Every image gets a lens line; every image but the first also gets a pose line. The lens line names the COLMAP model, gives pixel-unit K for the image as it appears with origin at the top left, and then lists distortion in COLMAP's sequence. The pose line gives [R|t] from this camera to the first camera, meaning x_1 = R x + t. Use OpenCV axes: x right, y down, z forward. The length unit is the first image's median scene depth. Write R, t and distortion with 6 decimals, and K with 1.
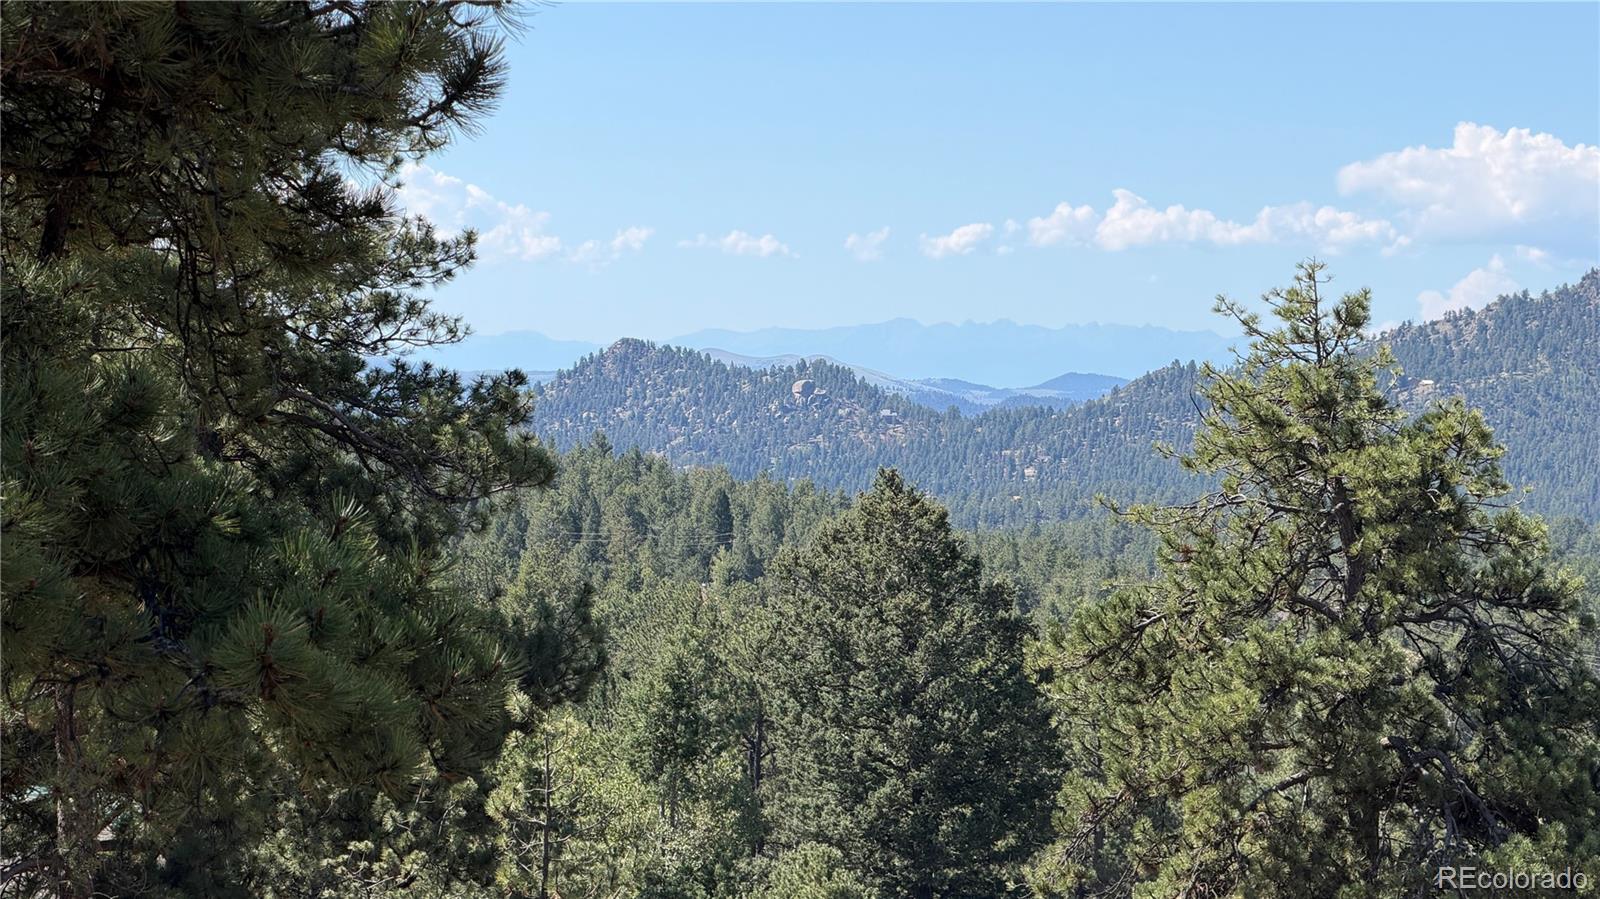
lens RADIAL K [[4890.3, 0, 793.1], [0, 4890.3, 512.8], [0, 0, 1]] dist [0.310149, -1.521541]
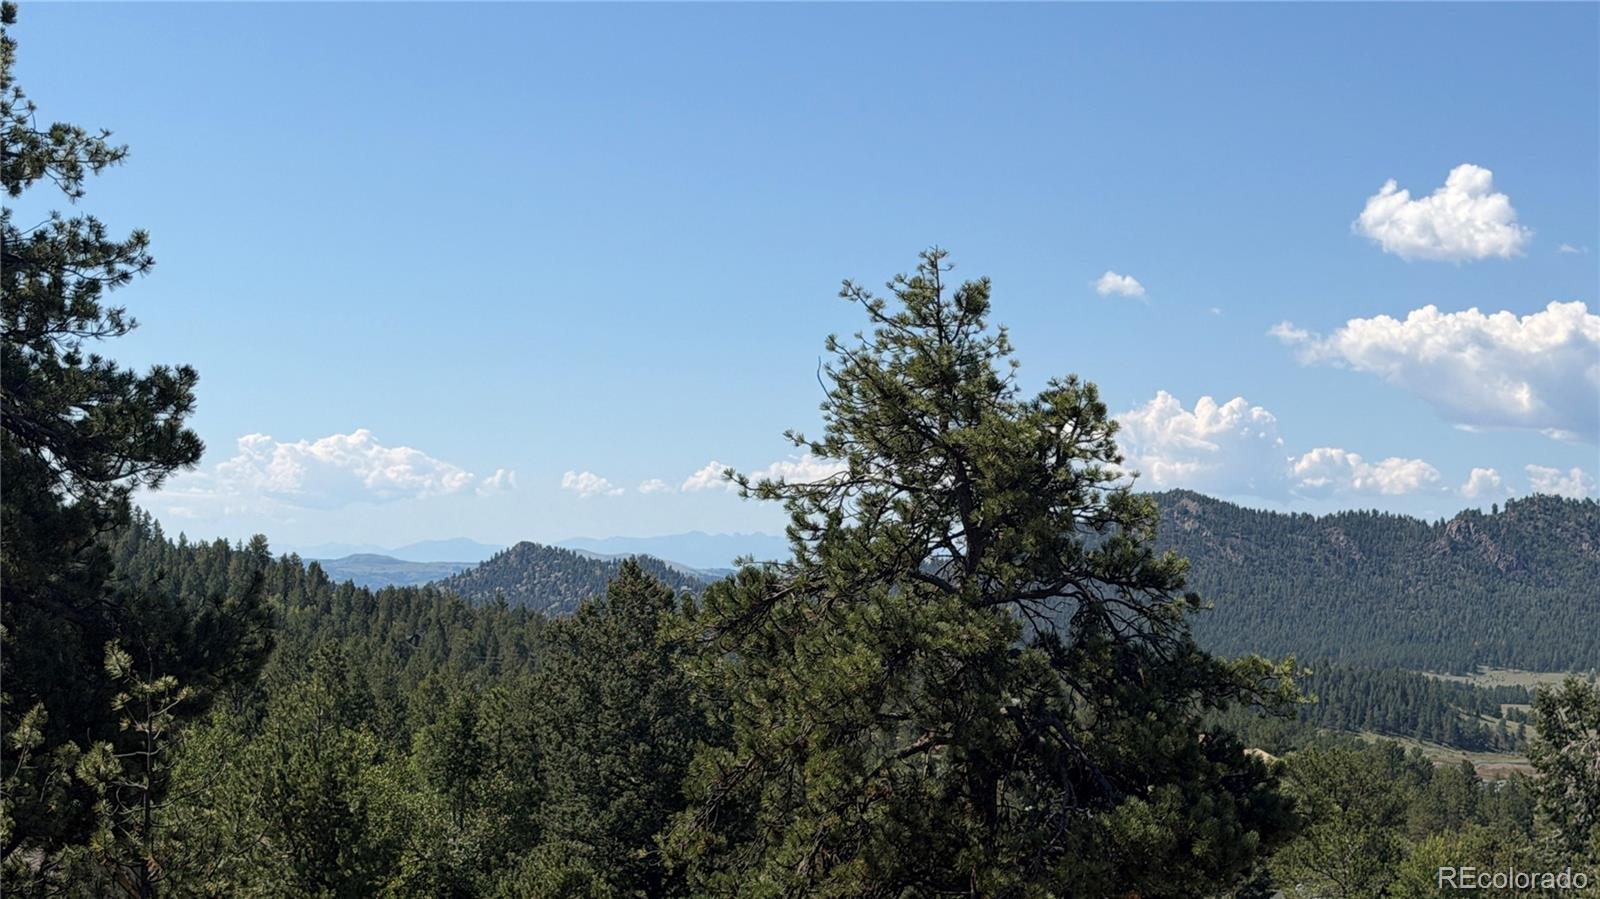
lens RADIAL K [[3020.9, 0, 834.6], [0, 3020.9, 488.4], [0, 0, 1]] dist [0.131260, 0.197703]
pose [[0.997640, 0.007205, 0.068286, 0.040933], [-0.003543, 0.998557, -0.053587, 0.033864], [-0.068574, 0.053218, 0.996226, 0.362933]]
